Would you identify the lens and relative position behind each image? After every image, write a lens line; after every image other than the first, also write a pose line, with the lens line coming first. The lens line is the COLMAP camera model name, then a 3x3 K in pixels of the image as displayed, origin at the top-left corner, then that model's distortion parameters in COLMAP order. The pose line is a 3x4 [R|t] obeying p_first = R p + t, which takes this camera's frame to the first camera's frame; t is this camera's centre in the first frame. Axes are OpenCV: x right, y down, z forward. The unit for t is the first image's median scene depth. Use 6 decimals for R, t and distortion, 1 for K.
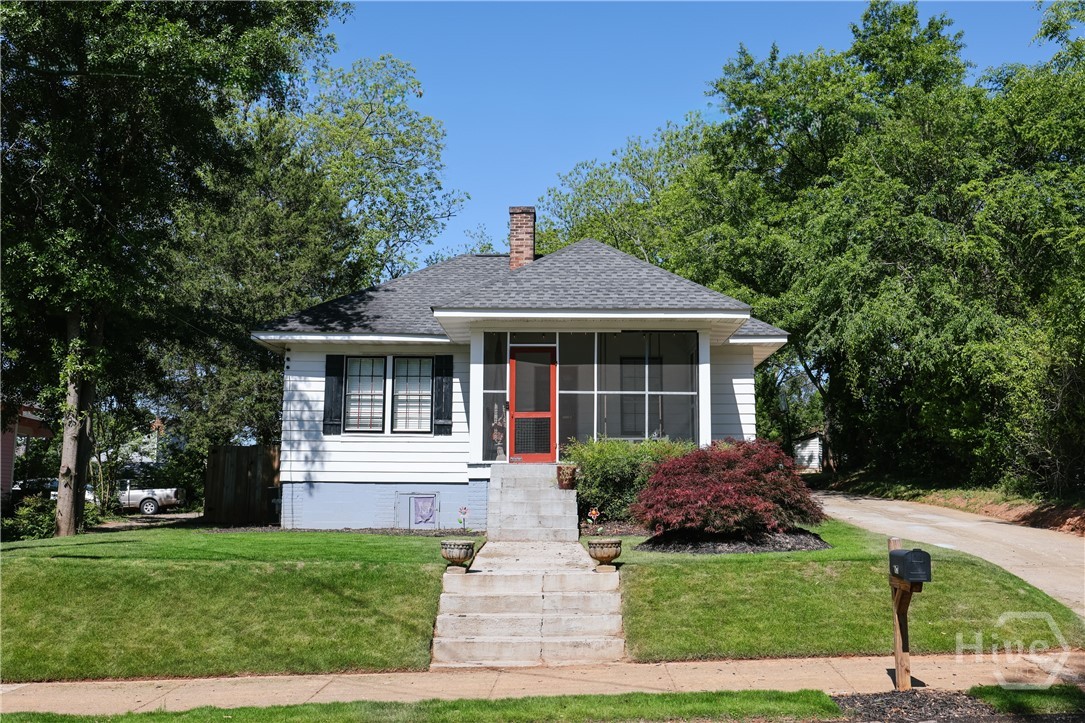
lens RADIAL K [[1048.0, 0, 542.5], [0, 1048.0, 361.5], [0, 0, 1]] dist [-0.002174, -0.001541]
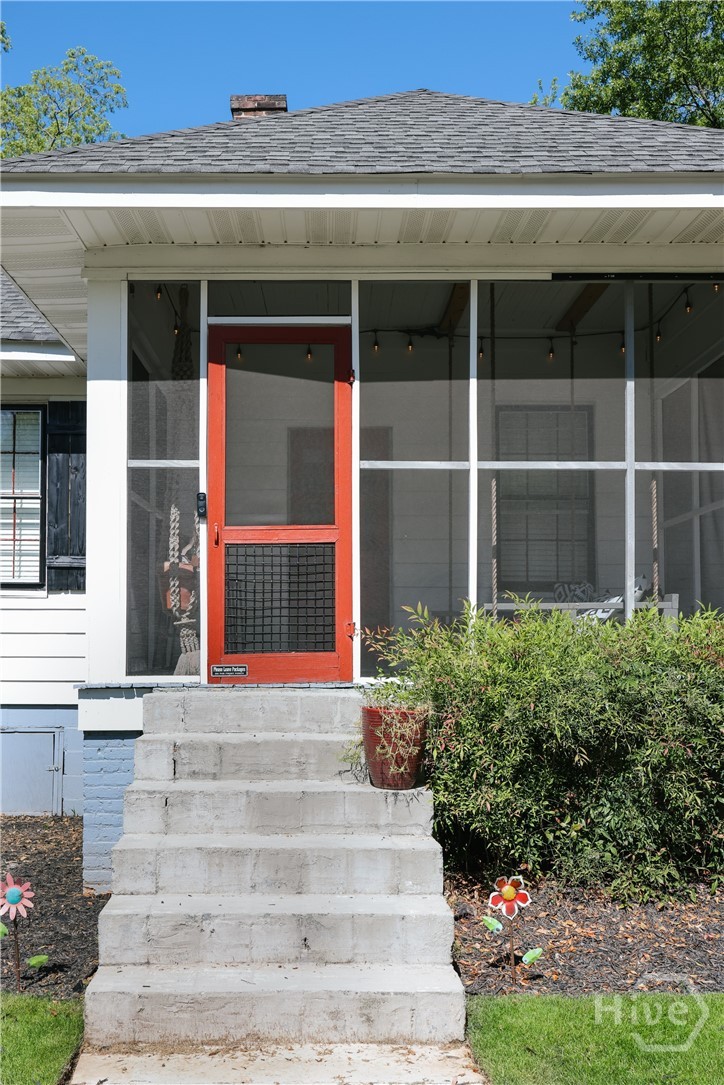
lens RADIAL K [[1573.1, 0, 362.0], [0, 1573.1, 542.5], [0, 0, 1]] dist [0.265657, 0.004558]
pose [[0.999286, -0.003938, 0.037573, -0.002372], [0.002294, 0.999041, 0.043721, 0.031902], [-0.037710, -0.043604, 0.998337, 0.508432]]
